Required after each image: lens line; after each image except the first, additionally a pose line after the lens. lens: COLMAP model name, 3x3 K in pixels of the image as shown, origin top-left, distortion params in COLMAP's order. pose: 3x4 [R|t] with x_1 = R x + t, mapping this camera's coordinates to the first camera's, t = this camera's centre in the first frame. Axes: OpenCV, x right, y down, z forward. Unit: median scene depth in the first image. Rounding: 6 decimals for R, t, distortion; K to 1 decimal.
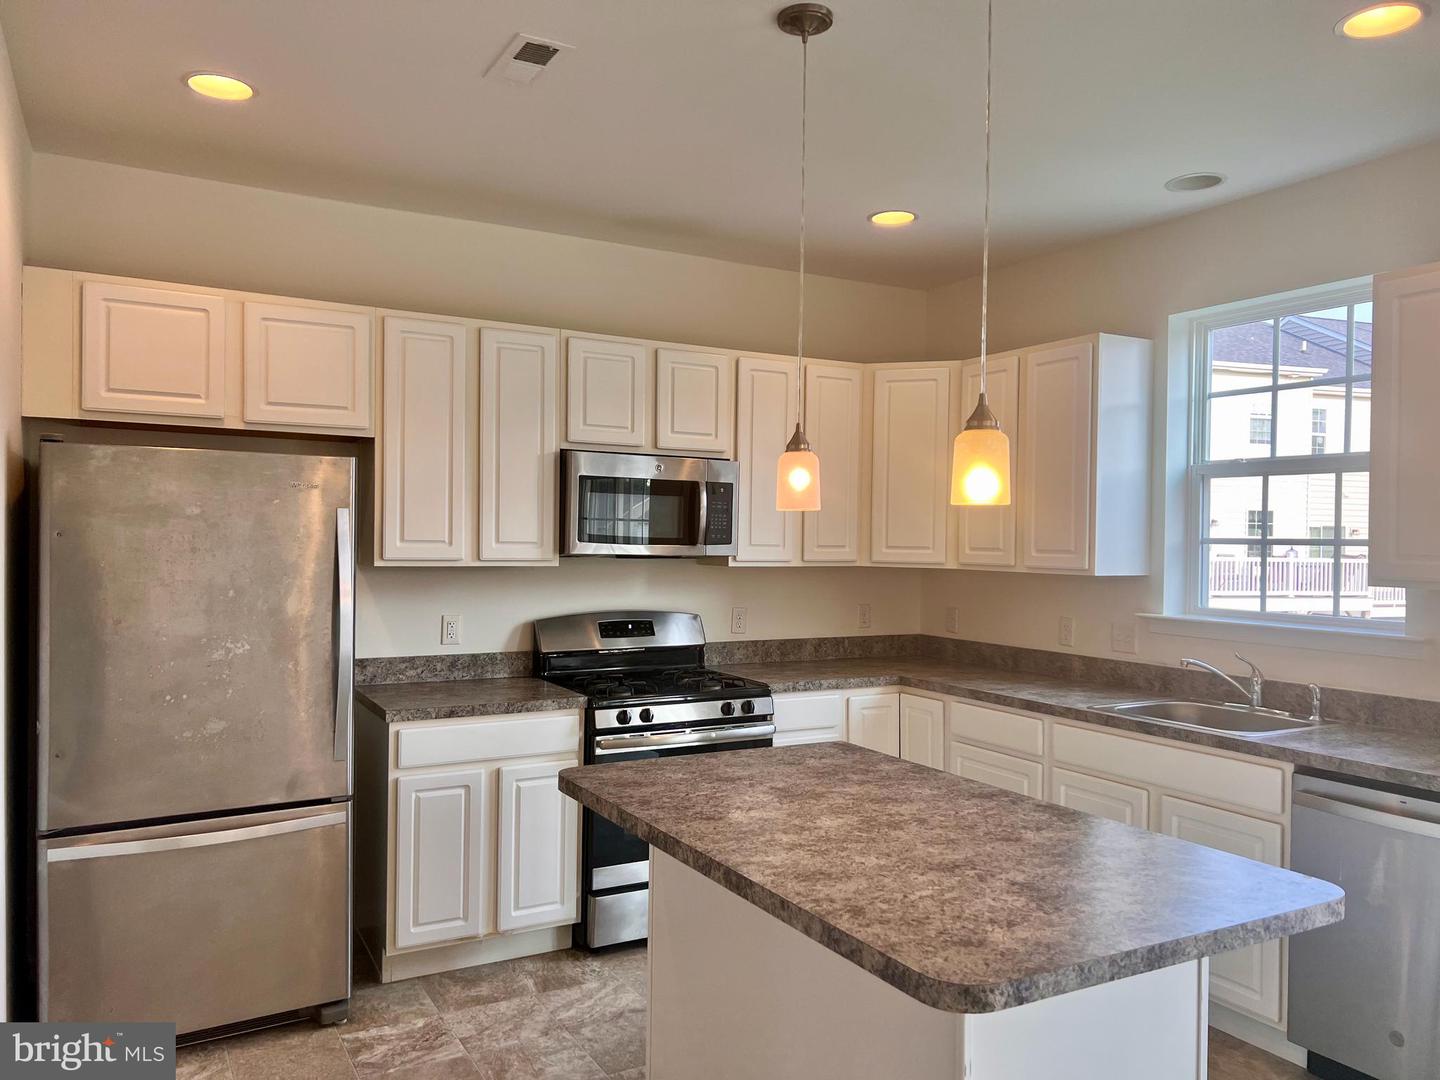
lens RADIAL K [[1061.4, 0, 734.8], [0, 1061.4, 554.4], [0, 0, 1]] dist [0.109261, -0.180019]
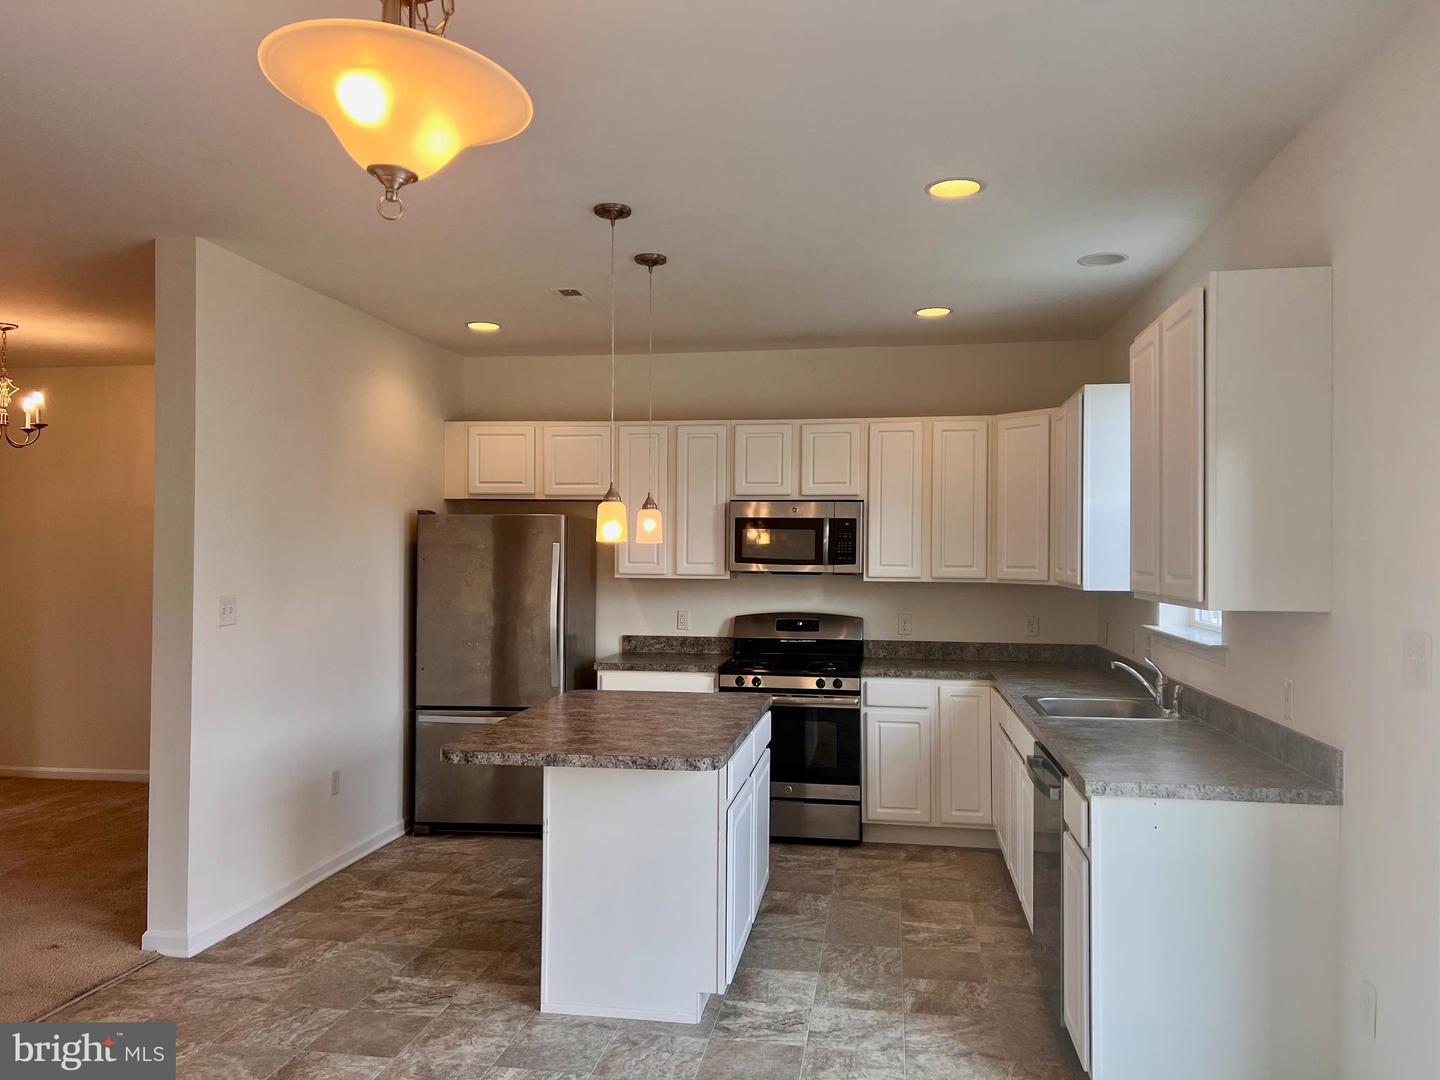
lens RADIAL K [[1052.4, 0, 720.0], [0, 1052.4, 540.0], [0, 0, 1]] dist [0.107106, -0.173319]
pose [[0.785718, -0.015097, -0.618400, 0.795100], [-0.006742, 0.999434, -0.032965, 0.005808], [0.618548, 0.030070, 0.785172, -0.173172]]
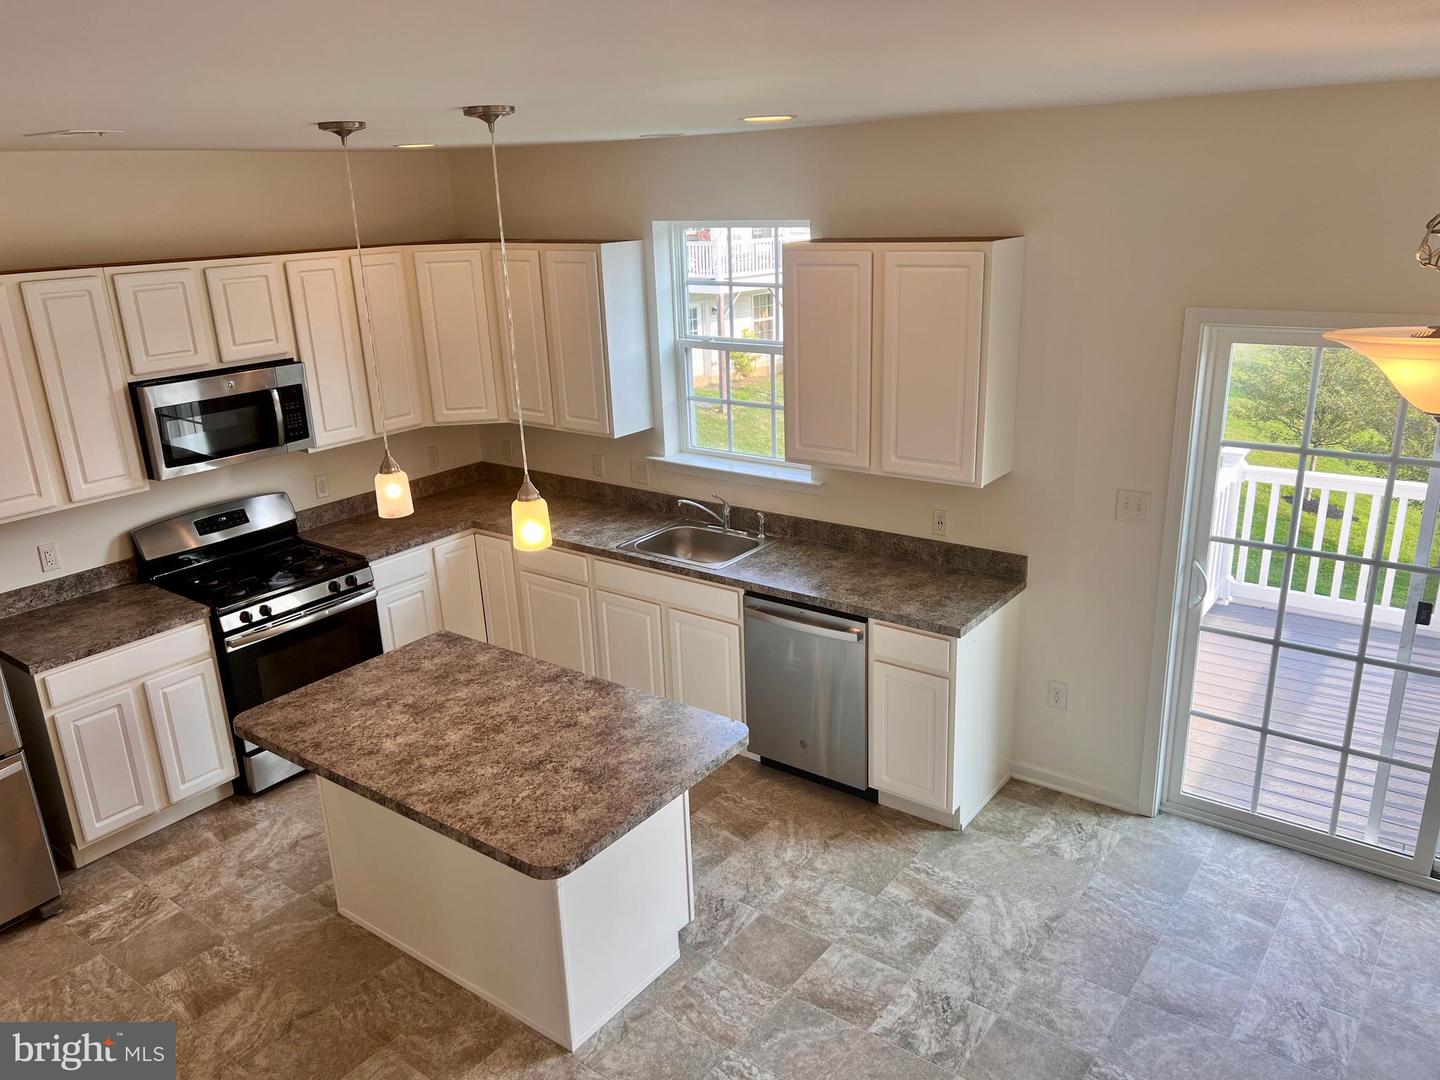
lens RADIAL K [[1071.3, 0, 702.2], [0, 1071.3, 541.5], [0, 0, 1]] dist [0.052189, -0.050367]
pose [[0.922505, -0.168016, 0.347499, -0.040715], [0.058579, 0.950804, 0.304204, -0.265962], [-0.381515, -0.260273, 0.886963, -0.237231]]
